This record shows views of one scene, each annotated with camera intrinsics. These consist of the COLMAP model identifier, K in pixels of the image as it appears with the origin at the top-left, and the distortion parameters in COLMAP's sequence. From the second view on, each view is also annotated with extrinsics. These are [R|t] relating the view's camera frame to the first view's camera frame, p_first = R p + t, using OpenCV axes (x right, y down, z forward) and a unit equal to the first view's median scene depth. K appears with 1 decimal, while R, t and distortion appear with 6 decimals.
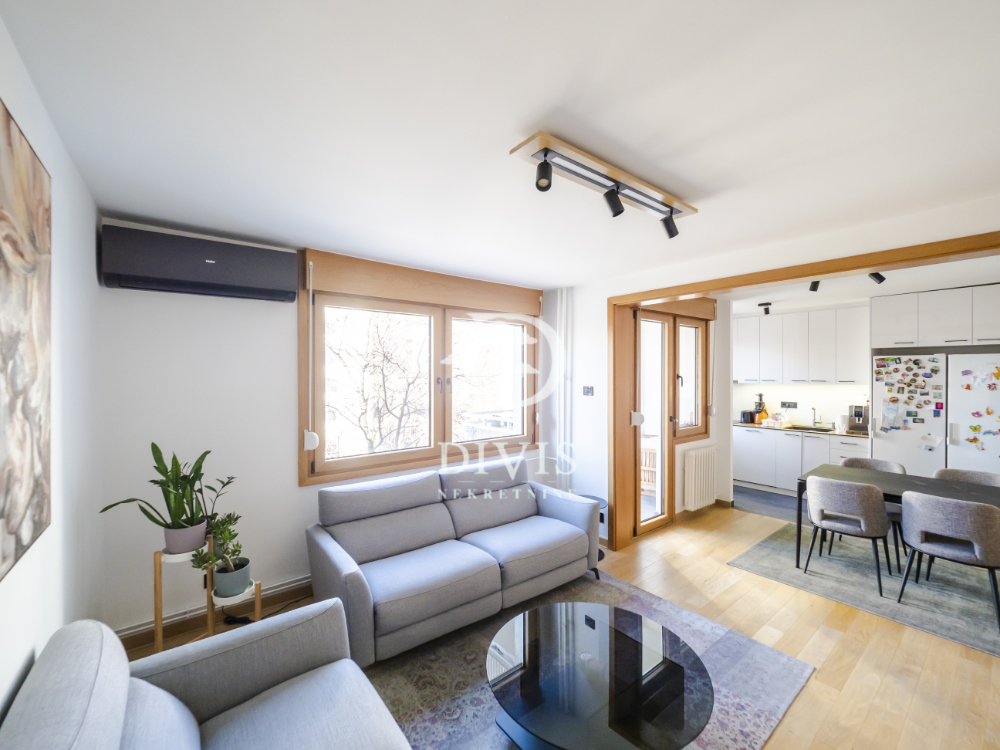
lens RADIAL K [[410.8, 0, 497.6], [0, 410.8, 376.0], [0, 0, 1]] dist [-0.014137, -0.000767]
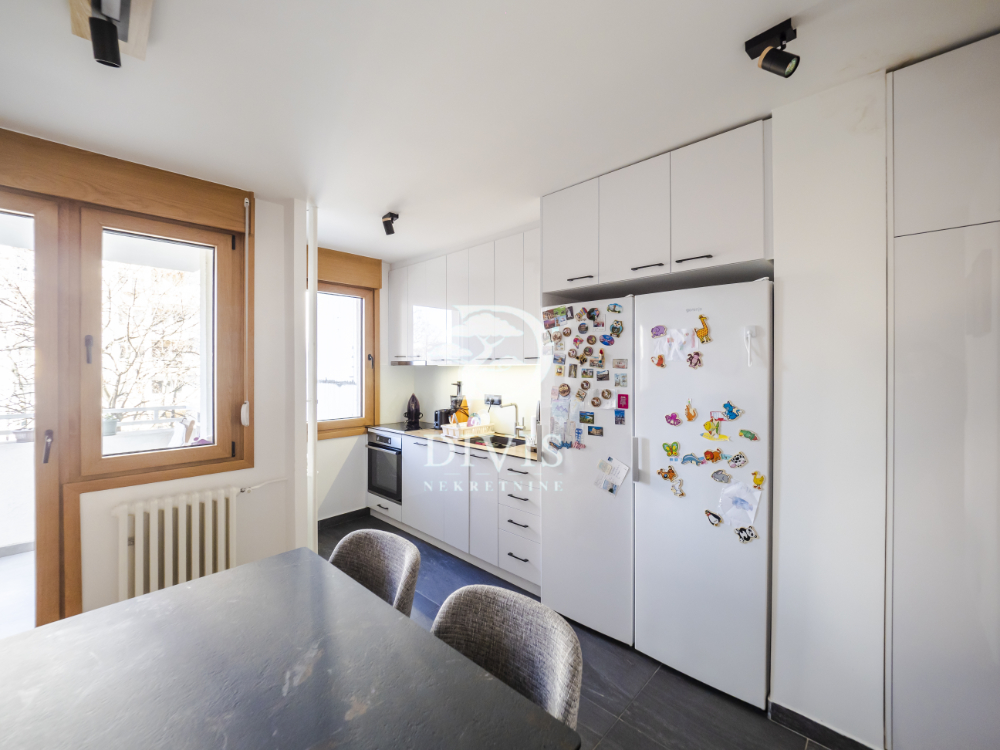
lens RADIAL K [[410.8, 0, 509.6], [0, 410.8, 367.3], [0, 0, 1]] dist [-0.014137, -0.000767]
pose [[0.988704, -0.000964, 0.149880, 0.859298], [0.001619, 0.999990, -0.004254, 0.033724], [-0.149875, 0.004449, 0.988695, 0.512611]]
